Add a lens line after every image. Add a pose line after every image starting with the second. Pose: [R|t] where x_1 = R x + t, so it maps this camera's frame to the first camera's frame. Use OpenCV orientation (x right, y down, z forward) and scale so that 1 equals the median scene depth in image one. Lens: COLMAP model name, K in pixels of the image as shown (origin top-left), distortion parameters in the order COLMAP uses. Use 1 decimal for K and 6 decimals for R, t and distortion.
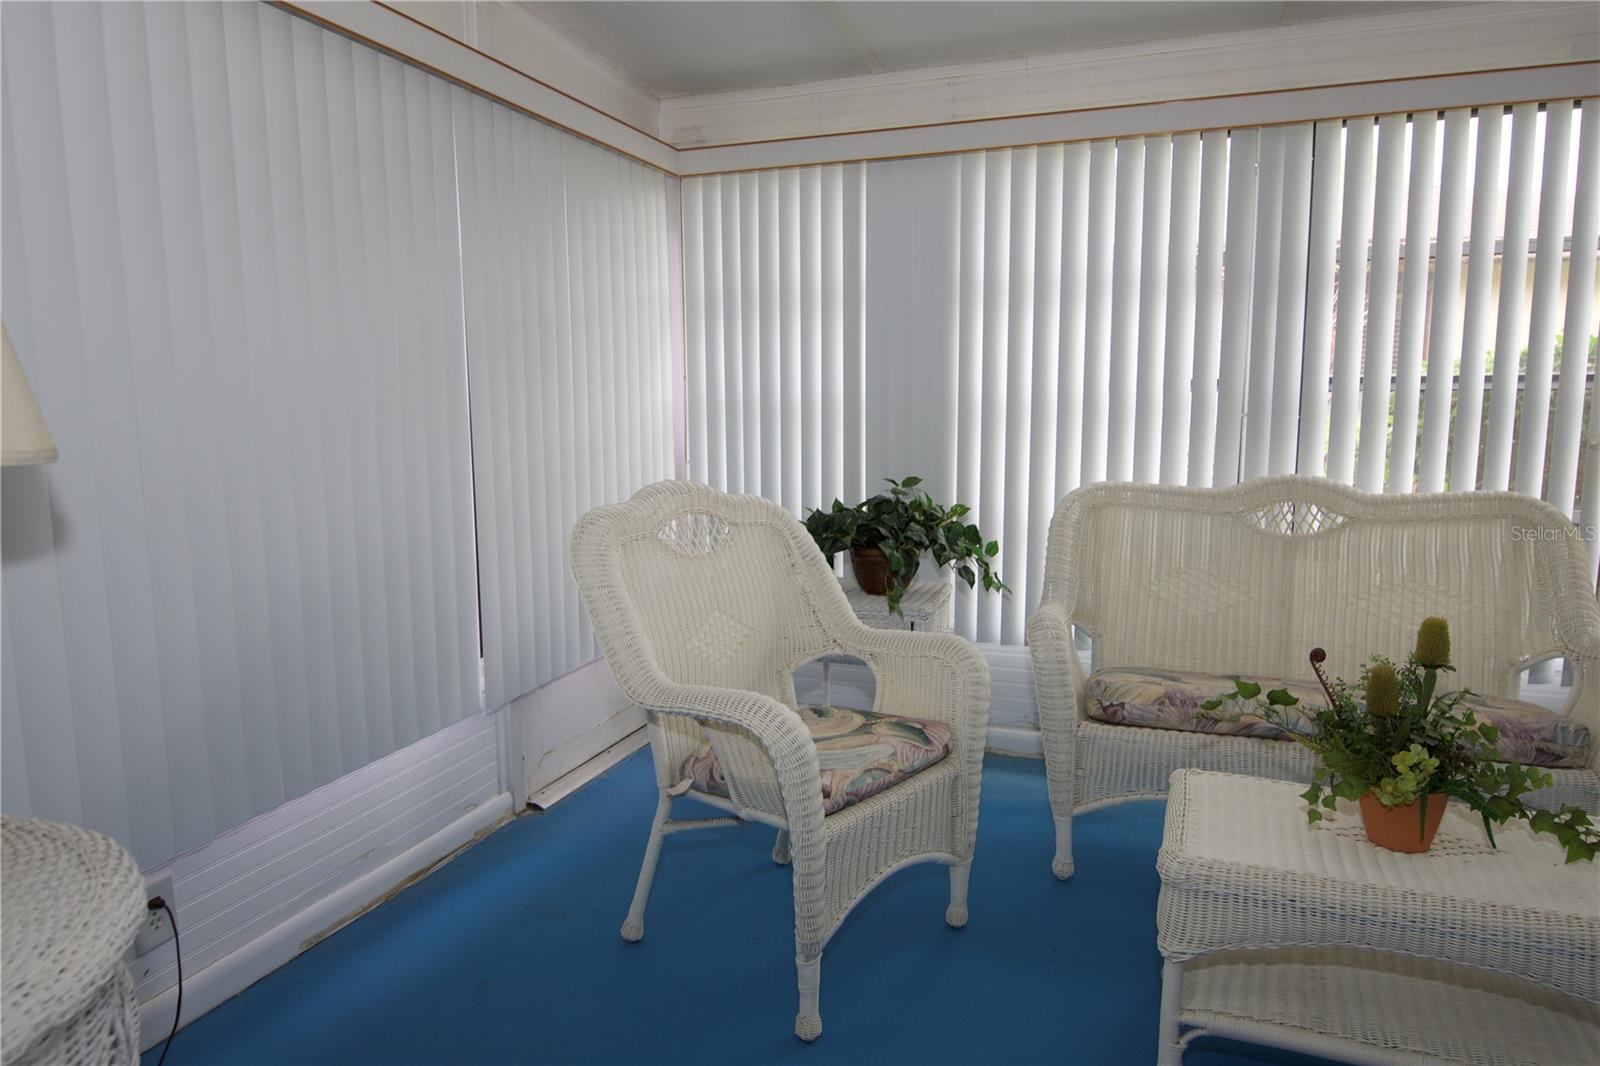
lens RADIAL K [[988.4, 0, 805.4], [0, 988.4, 526.9], [0, 0, 1]] dist [-0.004558, -0.001552]
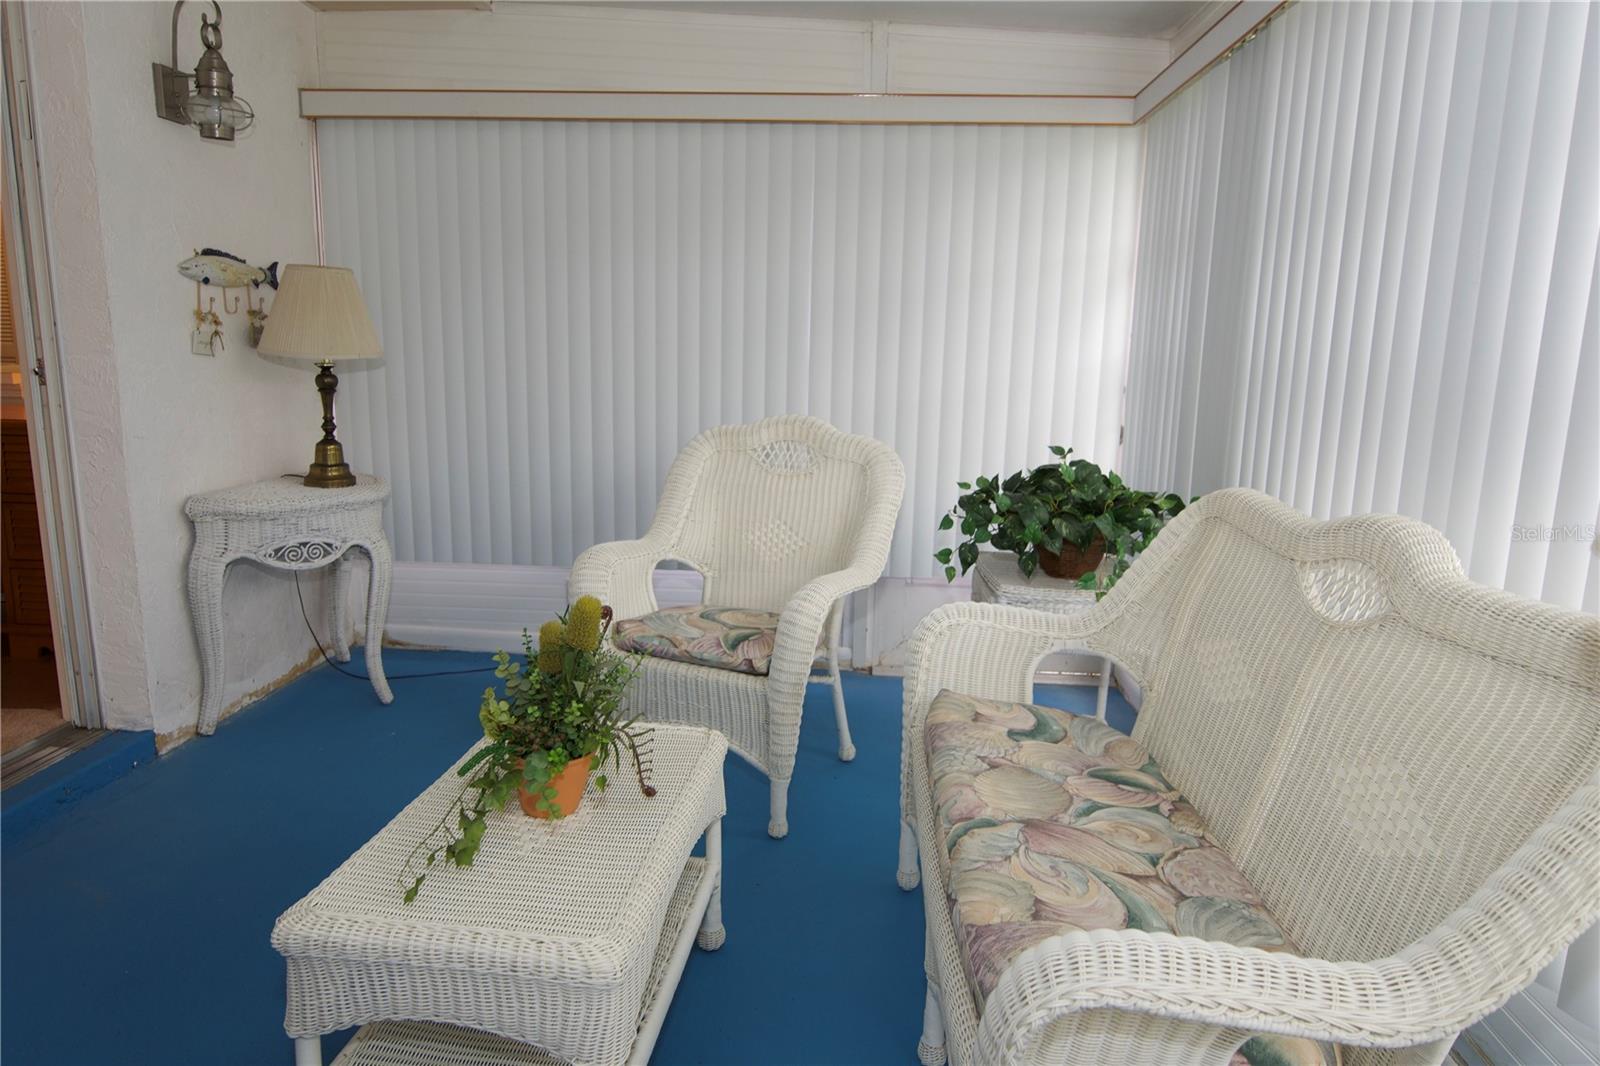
lens RADIAL K [[1002.2, 0, 800.0], [0, 1002.2, 533.0], [0, 0, 1]] dist [-0.004342, -0.001329]
pose [[0.272170, 0.193766, -0.942538, 1.221836], [-0.147719, 0.976318, 0.158055, -0.111703], [0.950843, 0.096213, 0.294347, 0.709989]]
